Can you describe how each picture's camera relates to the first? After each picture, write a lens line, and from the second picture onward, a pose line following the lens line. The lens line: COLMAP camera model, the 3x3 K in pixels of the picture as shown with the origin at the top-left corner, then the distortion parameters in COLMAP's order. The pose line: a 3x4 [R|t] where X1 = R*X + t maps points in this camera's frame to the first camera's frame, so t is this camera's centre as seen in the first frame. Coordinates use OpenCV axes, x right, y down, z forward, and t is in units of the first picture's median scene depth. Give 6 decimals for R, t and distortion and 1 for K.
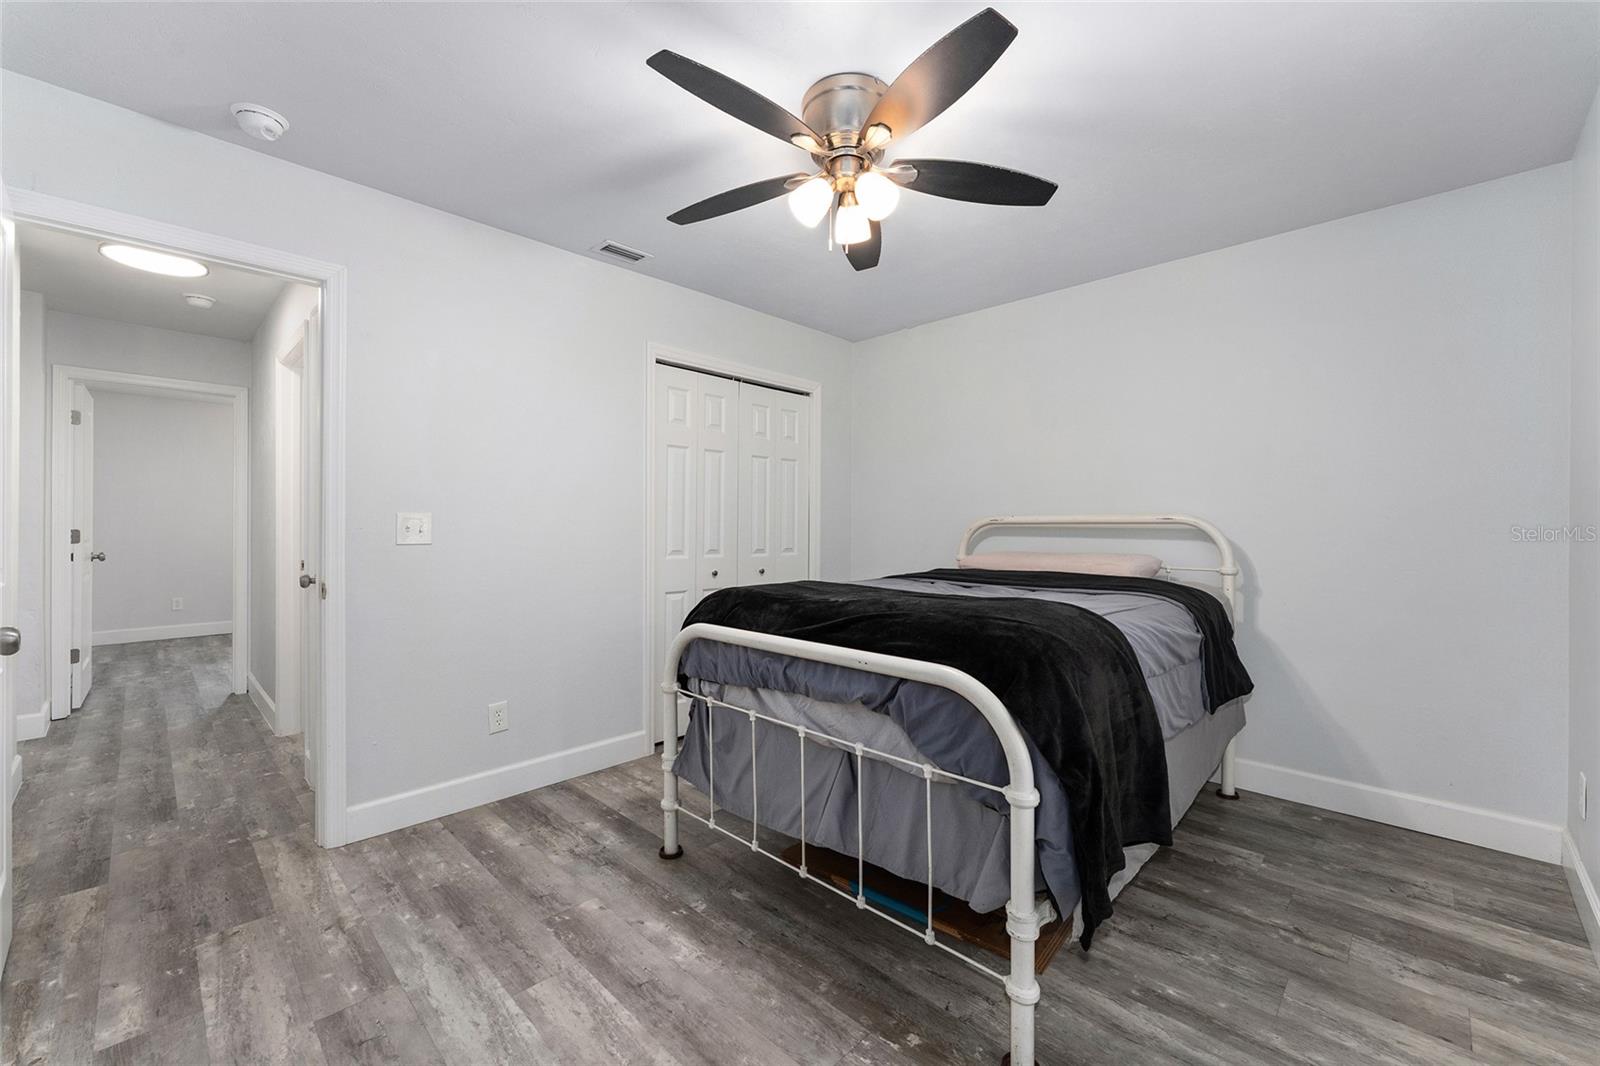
lens RADIAL K [[639.8, 0, 798.7], [0, 639.8, 532.5], [0, 0, 1]] dist [0.000110, -0.000015]
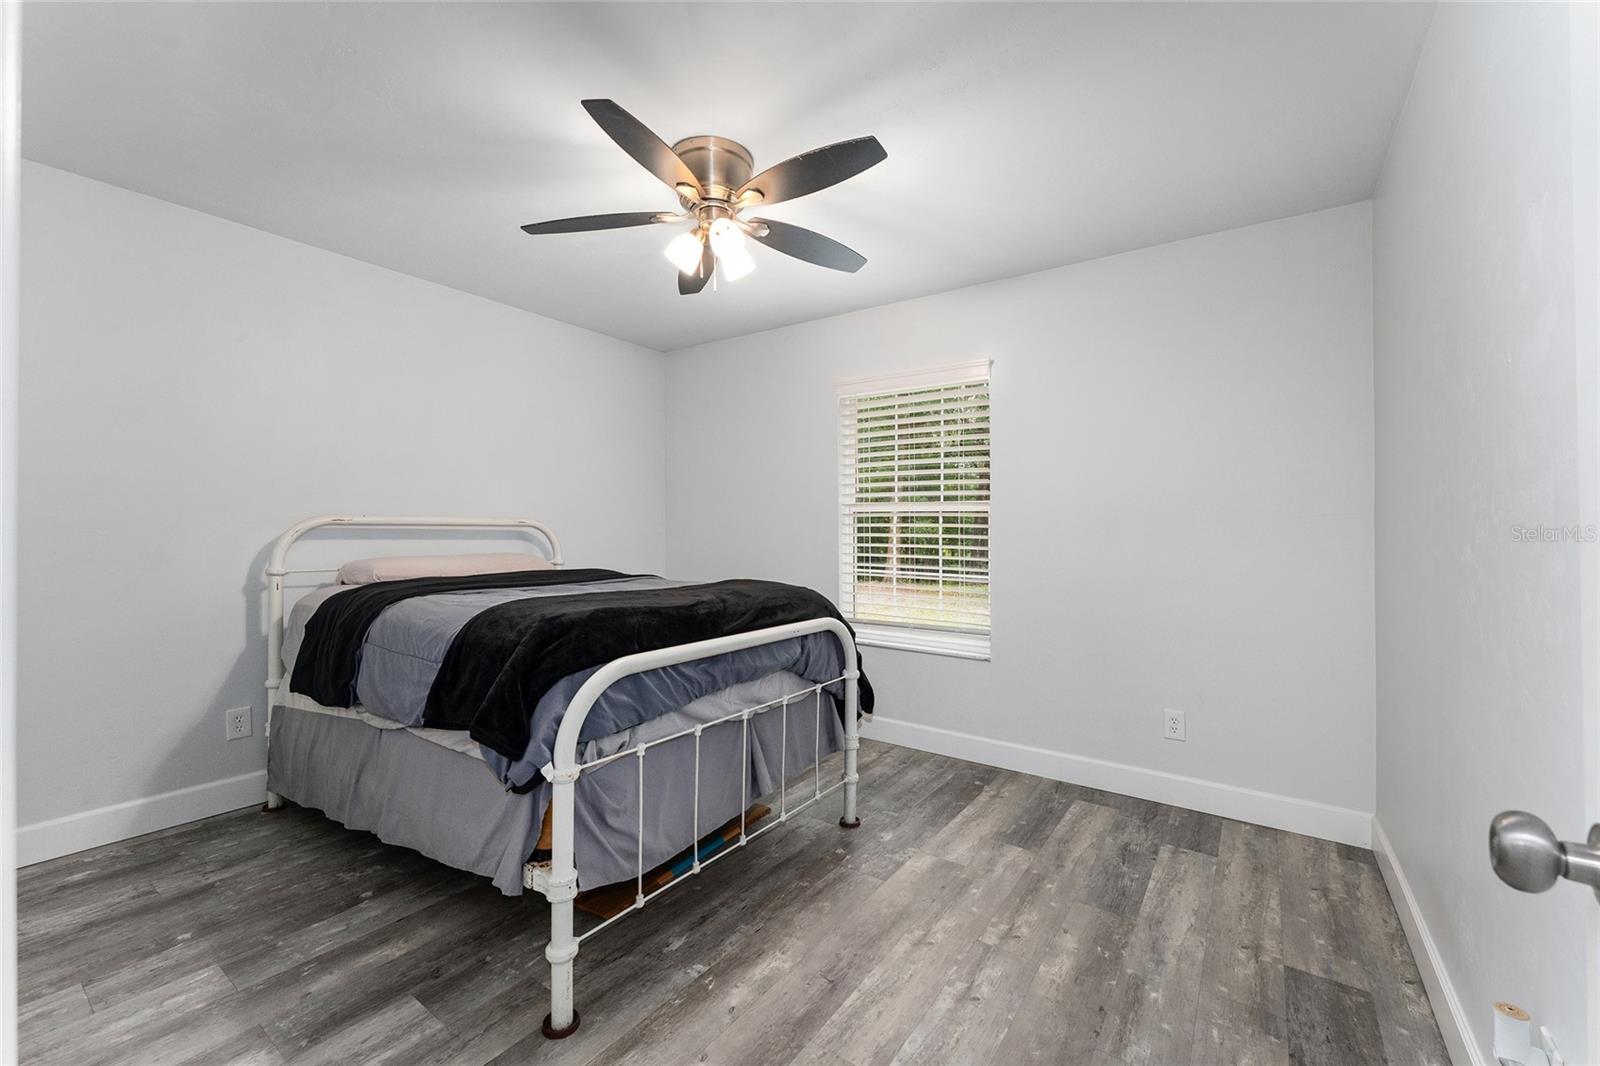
lens RADIAL K [[639.8, 0, 798.7], [0, 639.8, 532.5], [0, 0, 1]] dist [0.000110, -0.000015]
pose [[-0.146480, -0.006163, 0.989194, -1.077925], [0.002415, 0.999975, 0.006588, -0.014323], [-0.989211, 0.003354, -0.146461, 1.035441]]
